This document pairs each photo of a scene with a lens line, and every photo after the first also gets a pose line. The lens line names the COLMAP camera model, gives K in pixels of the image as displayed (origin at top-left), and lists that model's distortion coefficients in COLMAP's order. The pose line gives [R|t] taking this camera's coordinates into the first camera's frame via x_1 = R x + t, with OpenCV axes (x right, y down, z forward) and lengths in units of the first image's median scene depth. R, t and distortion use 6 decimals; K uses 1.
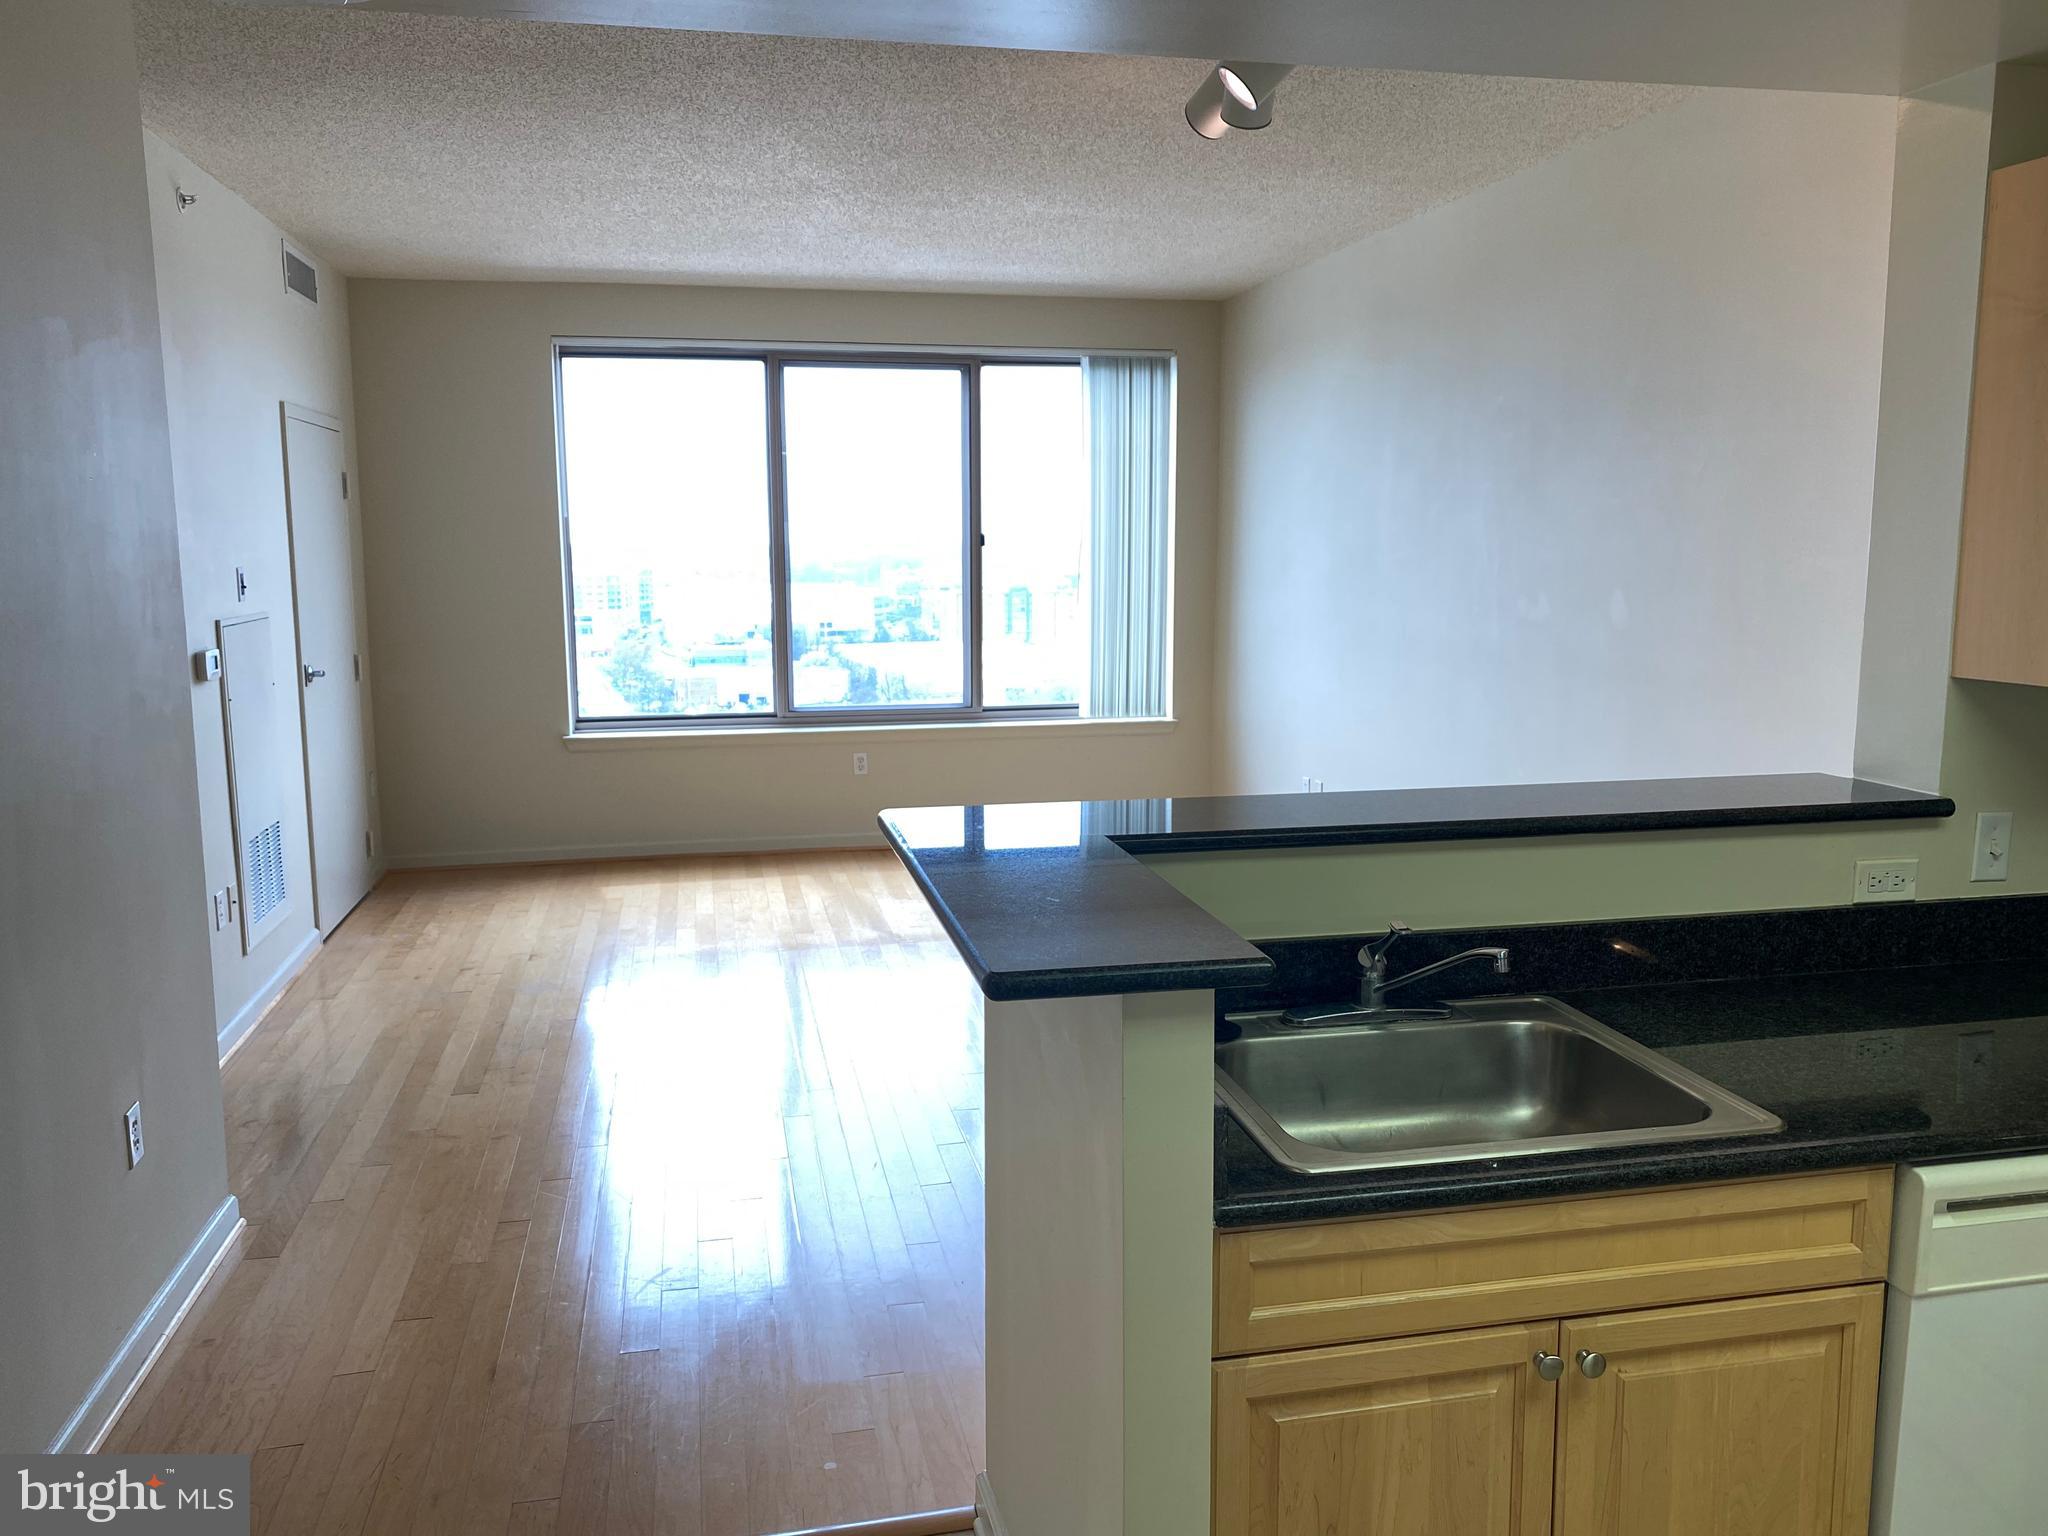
lens RADIAL K [[1563.9, 0, 1029.3], [0, 1563.9, 768.7], [0, 0, 1]] dist [0.046993, -0.040657]
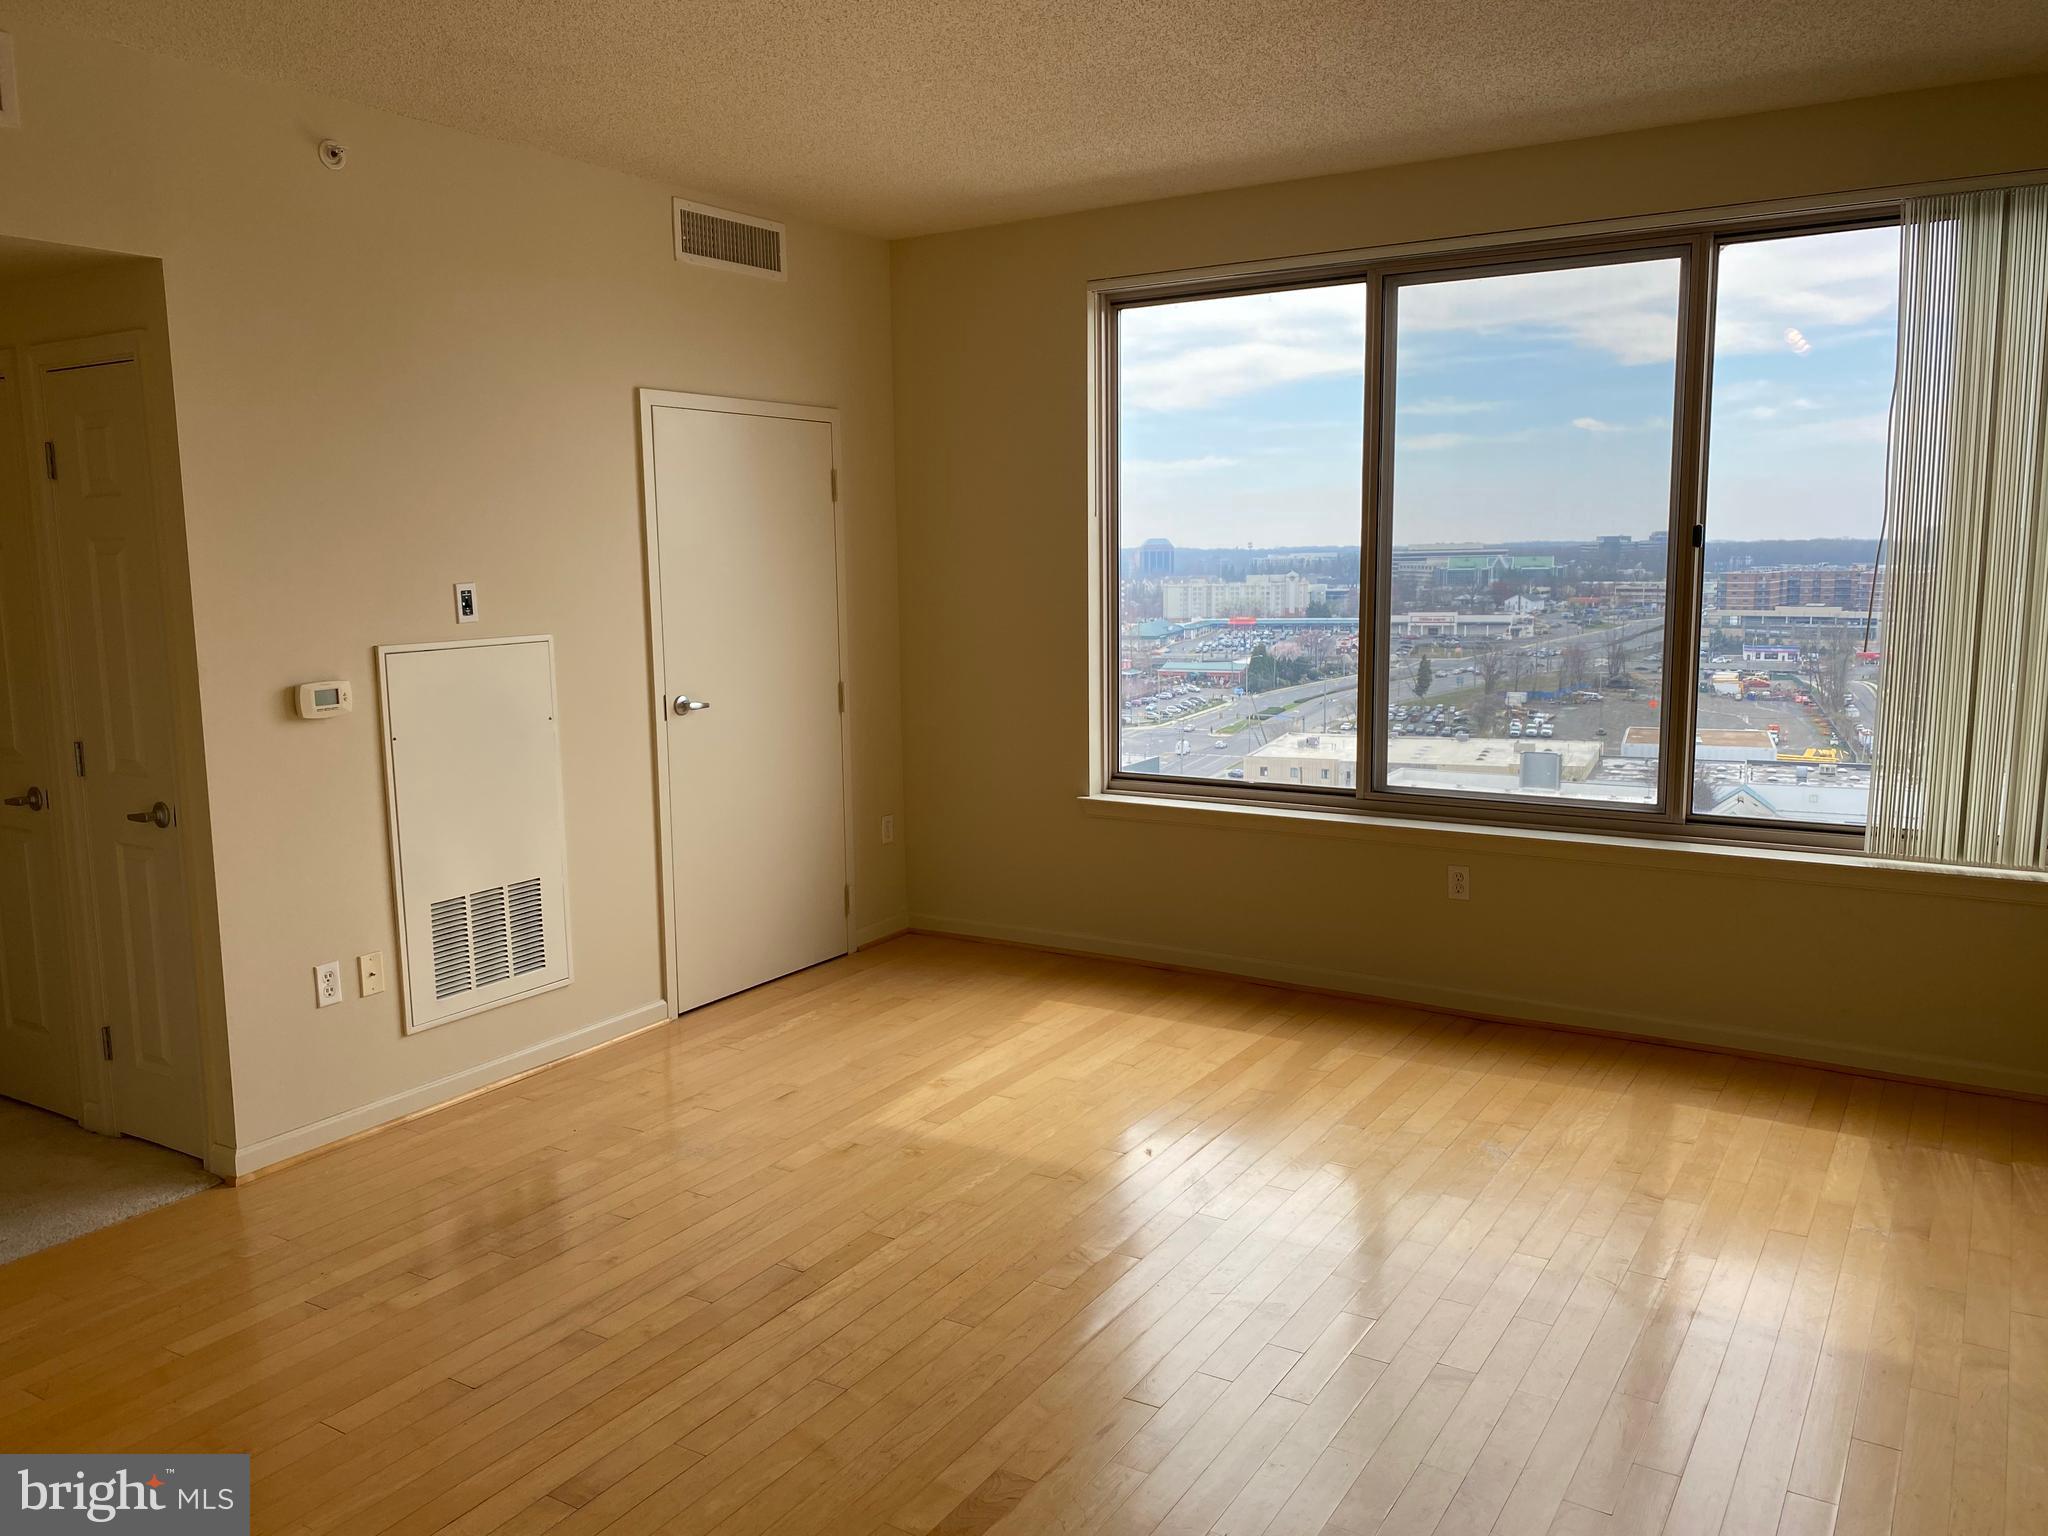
lens RADIAL K [[1563.9, 0, 1025.8], [0, 1563.9, 762.5], [0, 0, 1]] dist [0.046993, -0.040657]
pose [[0.720179, 0.092531, -0.687590, 0.211440], [-0.093652, 0.994961, 0.035803, -0.060552], [0.687439, 0.038610, 0.725215, 0.401832]]
